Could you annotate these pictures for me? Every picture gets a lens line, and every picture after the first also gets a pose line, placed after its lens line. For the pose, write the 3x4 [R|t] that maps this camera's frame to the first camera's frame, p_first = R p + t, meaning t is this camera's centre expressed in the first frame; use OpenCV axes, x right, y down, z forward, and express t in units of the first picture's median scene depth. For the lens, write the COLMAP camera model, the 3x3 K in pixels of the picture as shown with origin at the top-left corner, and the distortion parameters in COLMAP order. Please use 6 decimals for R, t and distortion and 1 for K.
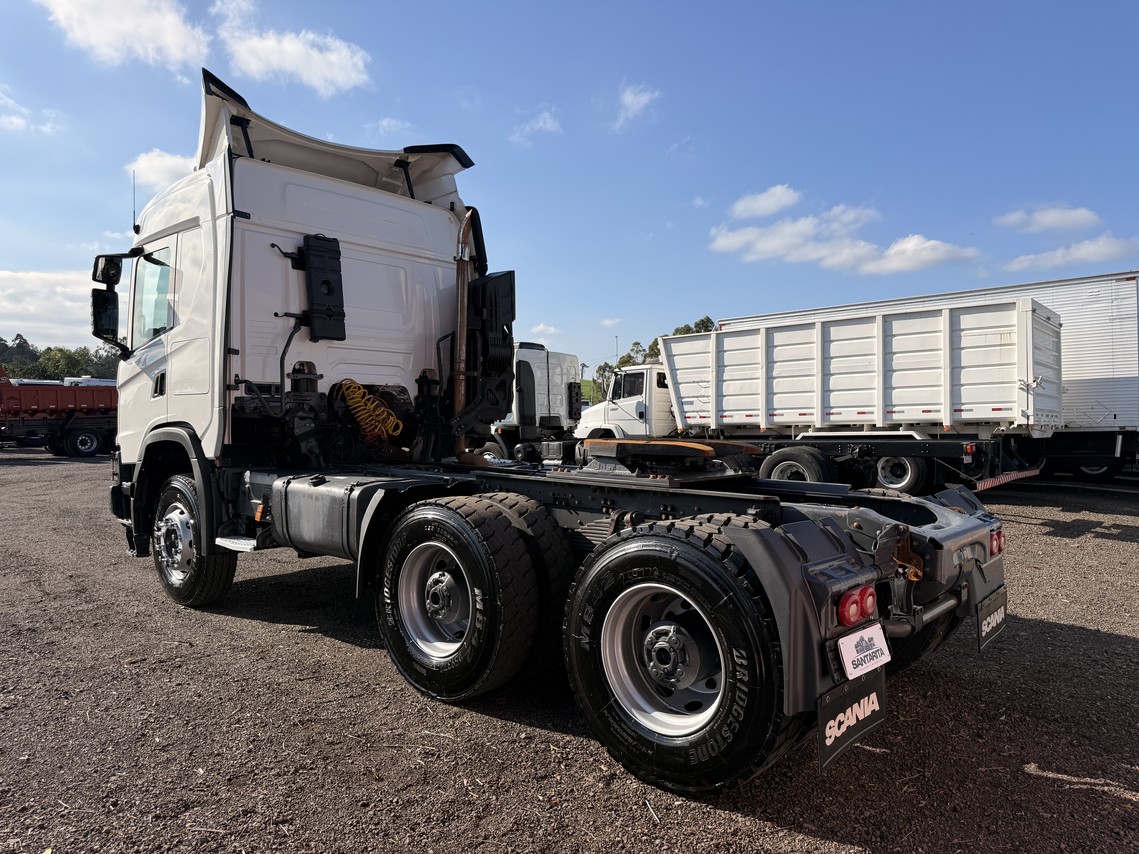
lens RADIAL K [[795.8, 0, 564.4], [0, 795.8, 426.5], [0, 0, 1]] dist [0.047600, -0.060999]
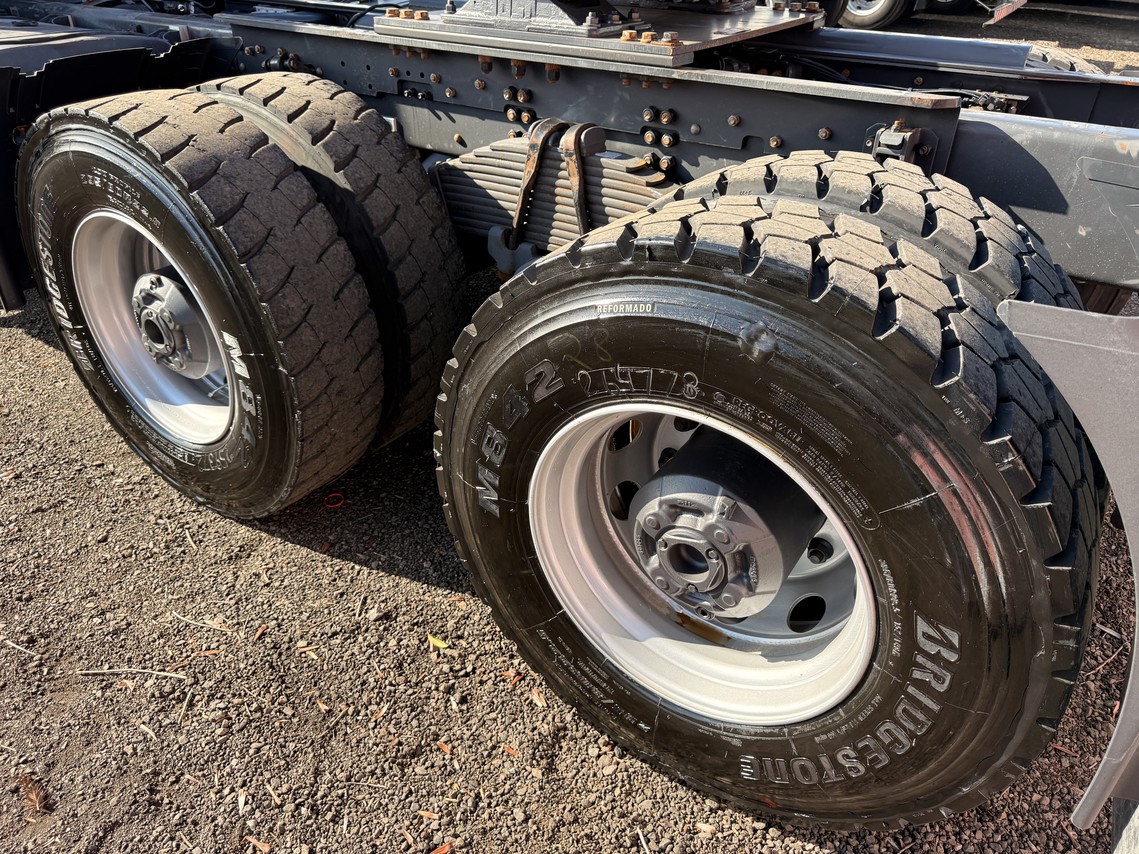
lens RADIAL K [[795.8, 0, 564.4], [0, 795.8, 426.5], [0, 0, 1]] dist [0.047600, -0.060999]
pose [[0.991058, -0.069218, 0.114078, 0.012289], [-0.001462, 0.849246, 0.527996, 0.011729], [-0.133427, -0.523441, 0.841550, 0.400100]]
